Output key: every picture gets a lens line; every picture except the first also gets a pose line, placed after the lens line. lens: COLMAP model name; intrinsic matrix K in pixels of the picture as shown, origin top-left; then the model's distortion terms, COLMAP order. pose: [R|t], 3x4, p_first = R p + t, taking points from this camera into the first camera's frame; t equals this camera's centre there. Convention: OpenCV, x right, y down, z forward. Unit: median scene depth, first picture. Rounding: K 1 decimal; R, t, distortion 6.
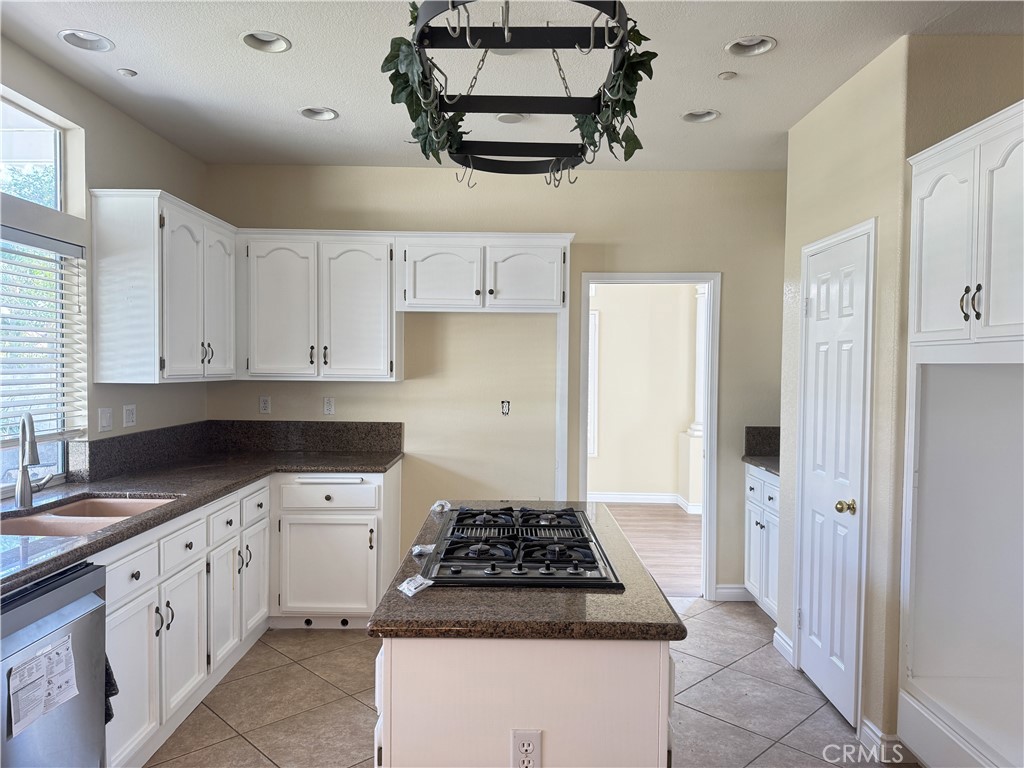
lens RADIAL K [[703.1, 0, 512.0], [0, 703.1, 384.0], [0, 0, 1]] dist [0.116774, -0.170626]
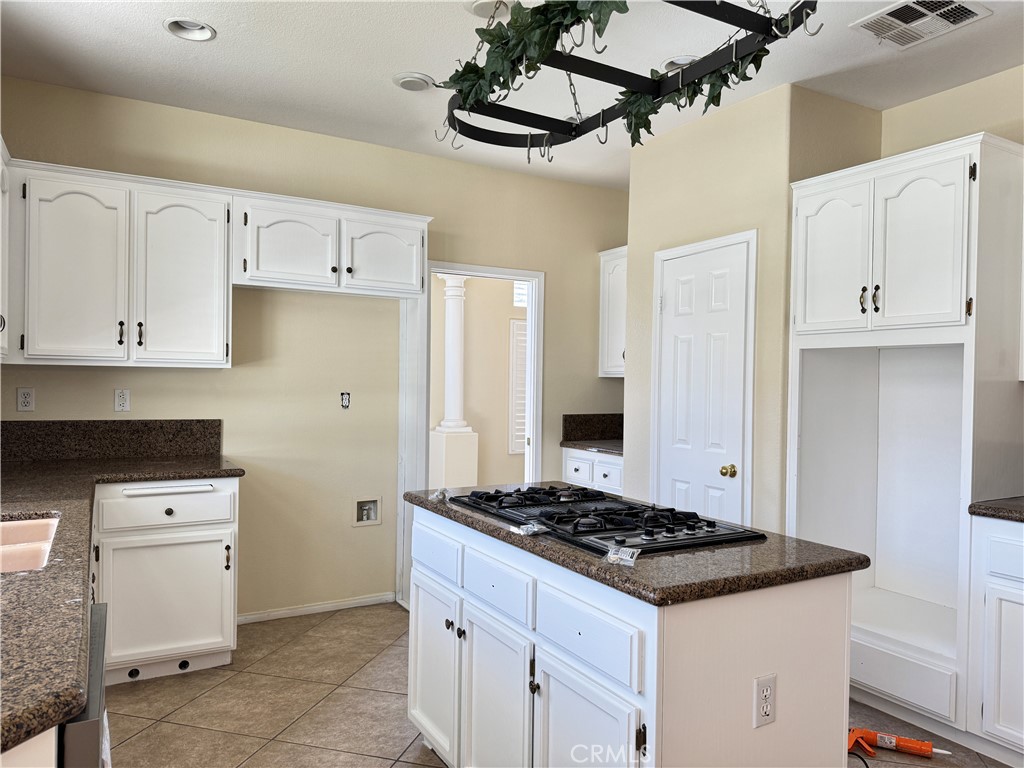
lens RADIAL K [[708.9, 0, 512.0], [0, 708.9, 384.0], [0, 0, 1]] dist [0.063343, -0.102135]
pose [[0.867938, 0.001203, 0.496671, -0.301377], [0.006164, 0.999894, -0.013193, 0.028526], [-0.496634, 0.014512, 0.867839, 0.106277]]
